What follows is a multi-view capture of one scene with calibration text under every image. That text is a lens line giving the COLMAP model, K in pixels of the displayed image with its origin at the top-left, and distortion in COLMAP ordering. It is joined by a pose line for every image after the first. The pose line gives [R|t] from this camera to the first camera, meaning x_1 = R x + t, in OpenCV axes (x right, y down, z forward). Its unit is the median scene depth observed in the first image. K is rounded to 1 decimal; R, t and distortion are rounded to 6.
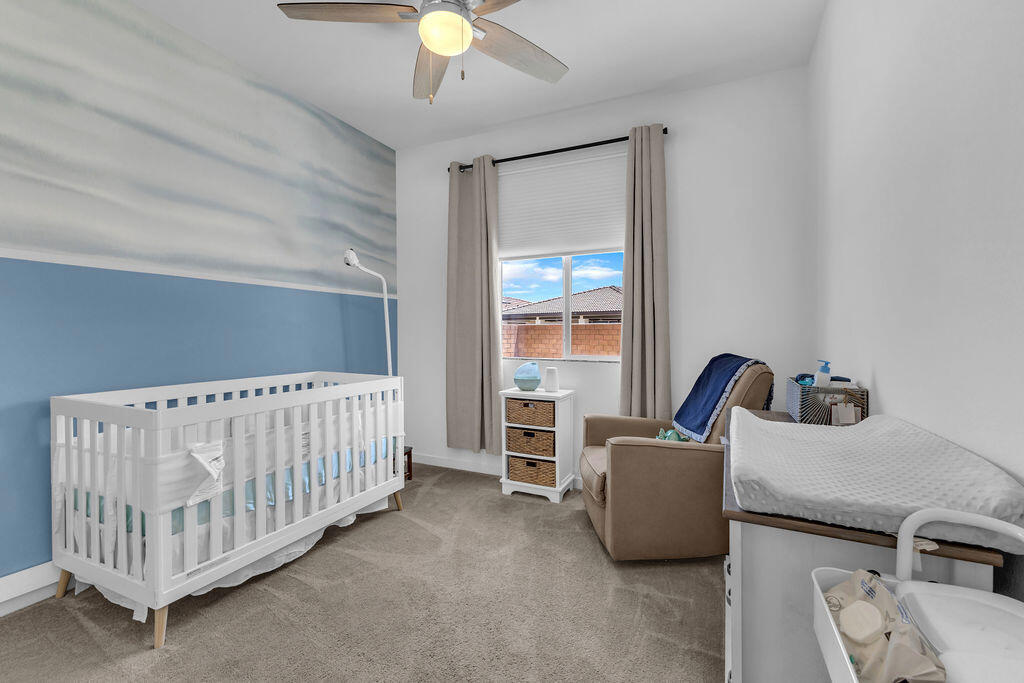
lens RADIAL K [[443.1, 0, 512.8], [0, 443.1, 338.3], [0, 0, 1]] dist [0.003480, 0.000952]
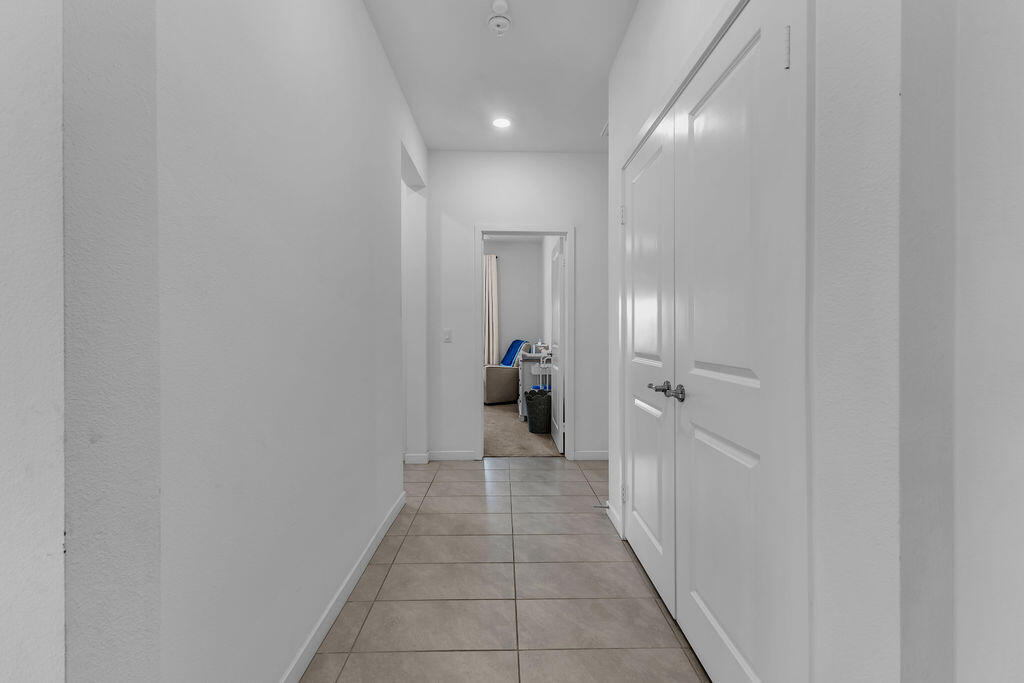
lens RADIAL K [[443.1, 0, 512.3], [0, 443.1, 337.7], [0, 0, 1]] dist [0.003480, 0.000952]
pose [[0.894571, 0.000672, 0.446925, -0.879988], [-0.001411, 0.999998, 0.001321, 0.021852], [-0.446923, -0.001813, 0.894570, -1.641561]]
